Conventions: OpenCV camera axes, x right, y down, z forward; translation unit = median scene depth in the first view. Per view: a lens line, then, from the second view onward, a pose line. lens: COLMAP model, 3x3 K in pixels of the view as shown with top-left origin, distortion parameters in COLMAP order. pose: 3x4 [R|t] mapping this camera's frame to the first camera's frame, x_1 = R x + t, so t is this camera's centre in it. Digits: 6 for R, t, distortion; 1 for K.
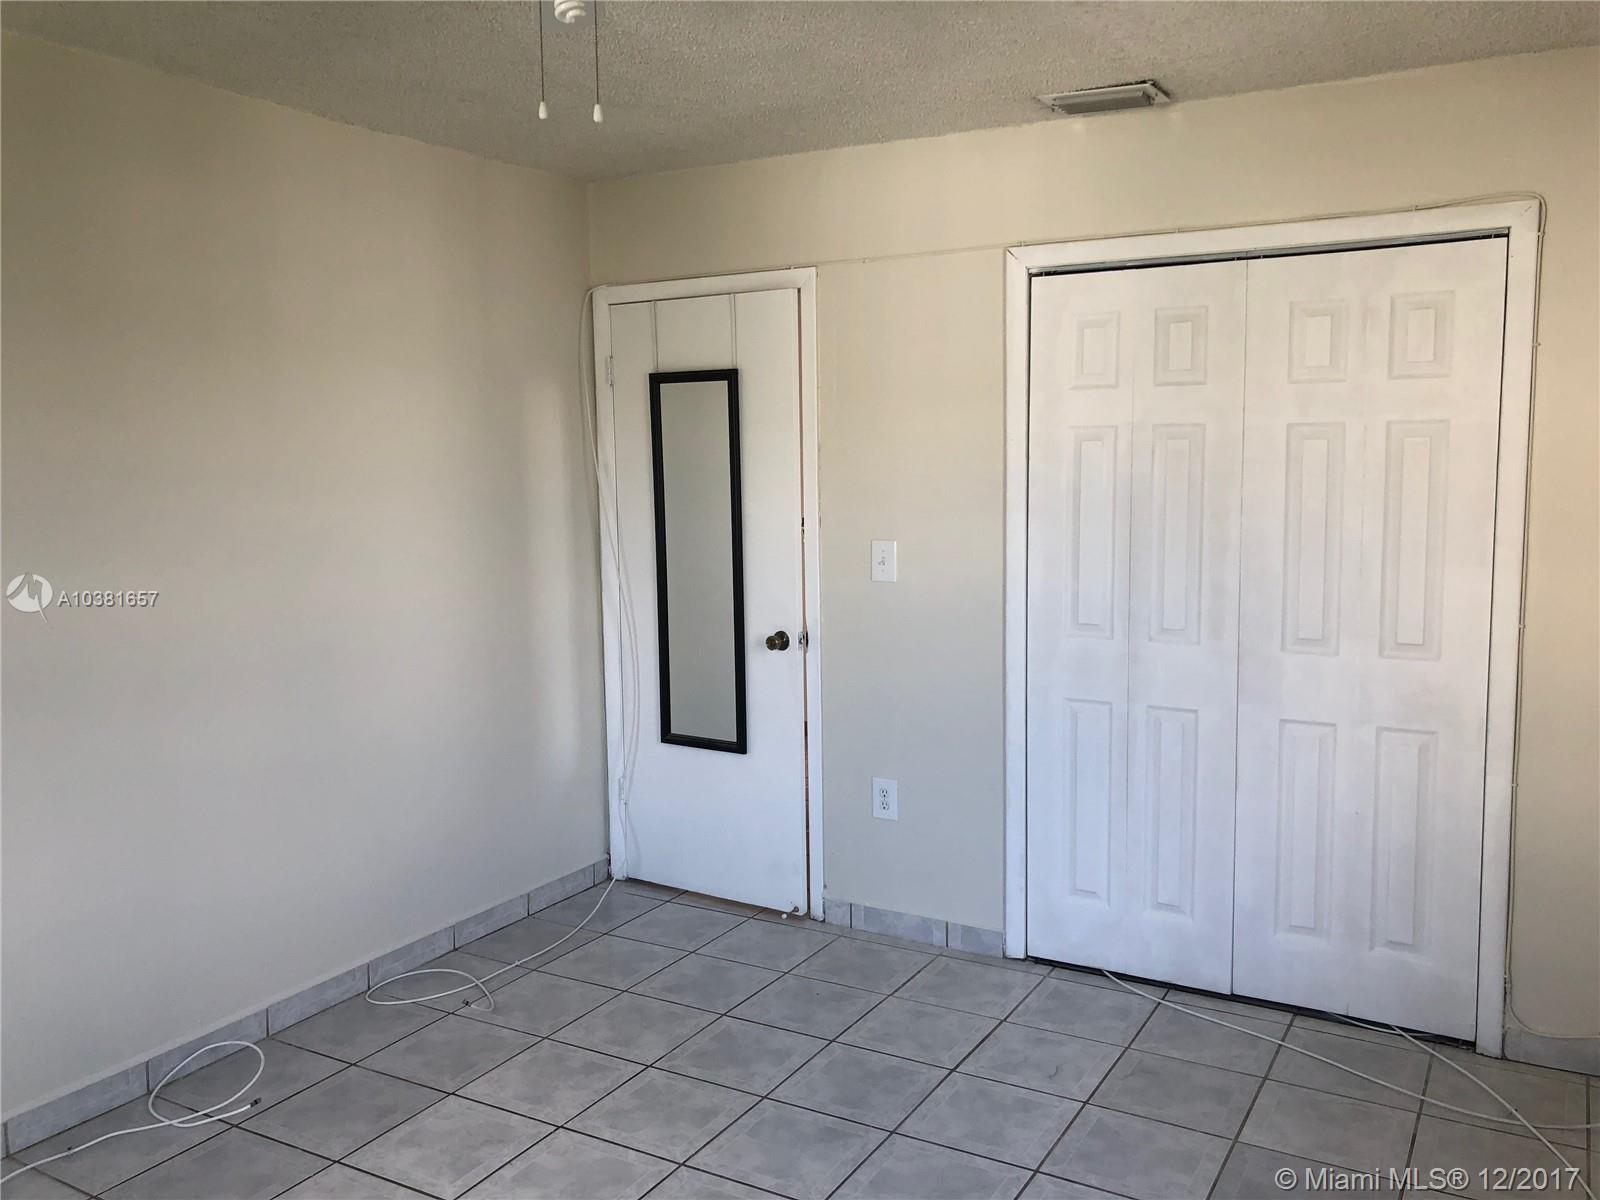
lens RADIAL K [[1312.1, 0, 833.5], [0, 1312.1, 583.2], [0, 0, 1]] dist [0.047593, -0.039307]
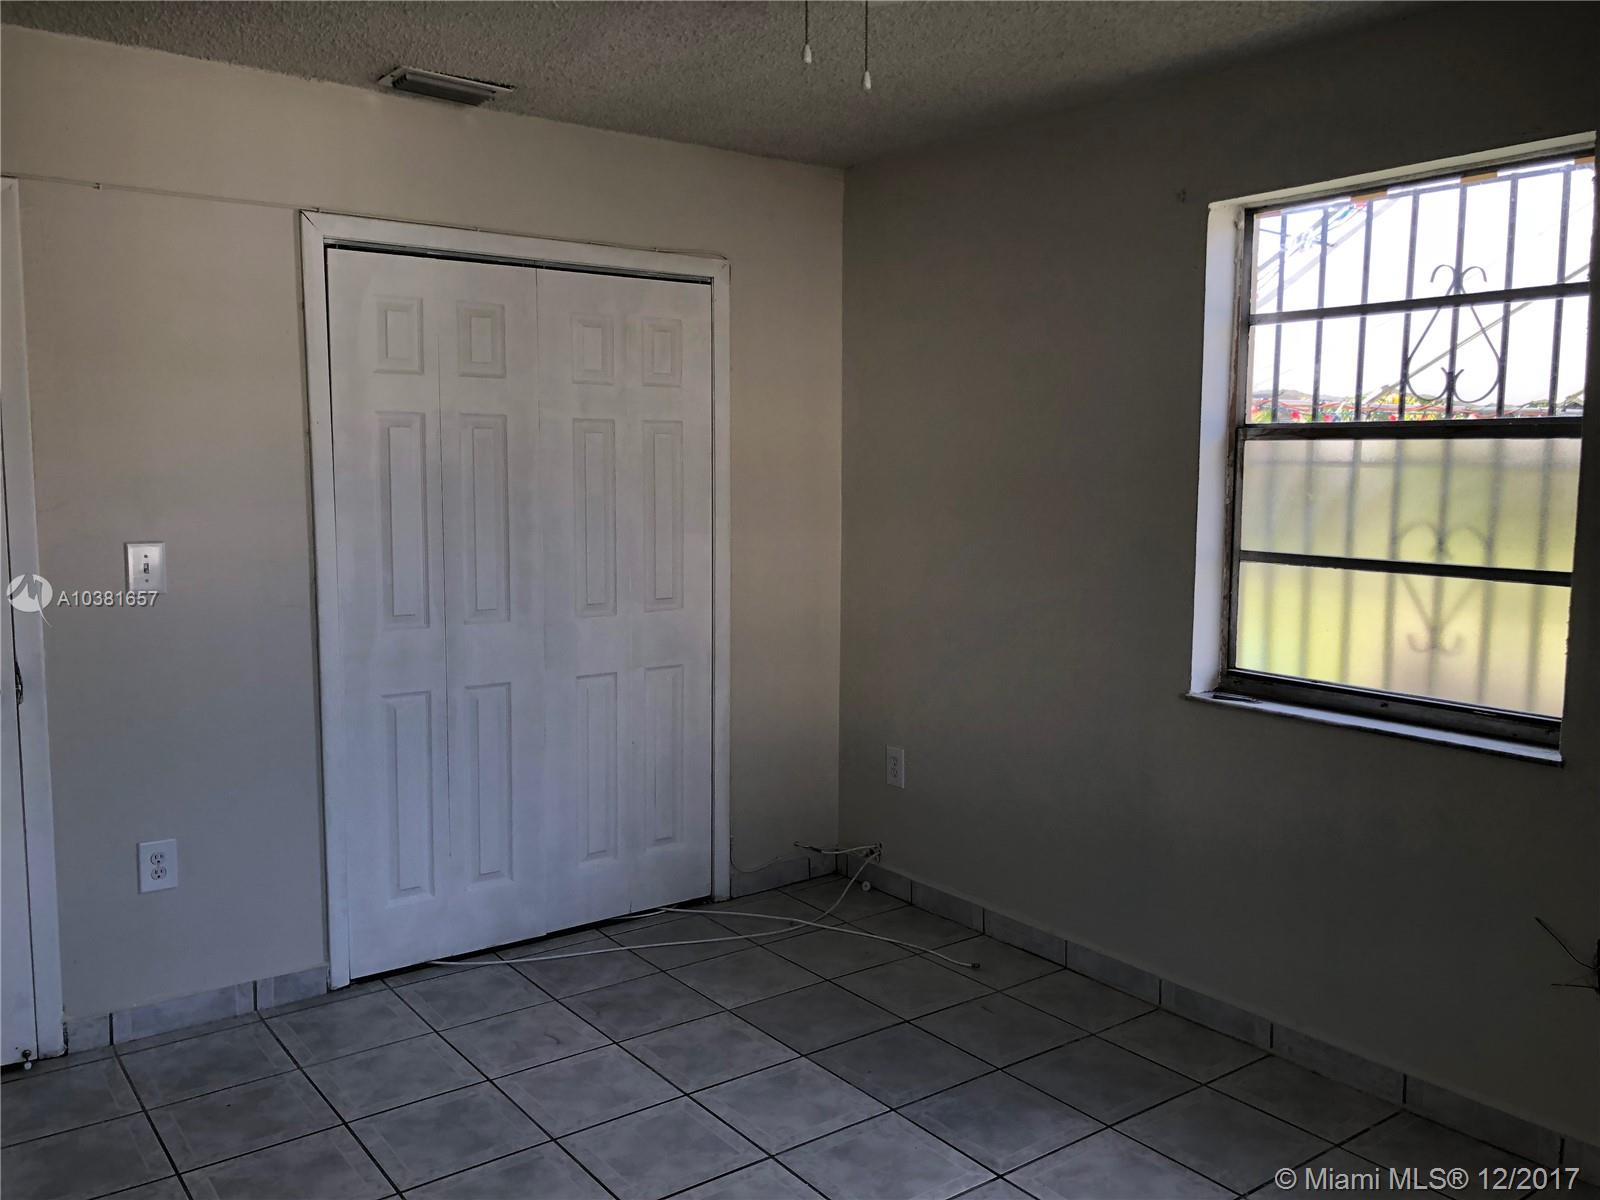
lens RADIAL K [[1312.1, 0, 802.0], [0, 1312.1, 584.0], [0, 0, 1]] dist [0.047593, -0.039307]
pose [[0.412251, -0.082126, 0.907361, -0.599201], [0.077623, 0.995474, 0.054833, -0.024149], [-0.907757, 0.047827, 0.416760, 0.339325]]
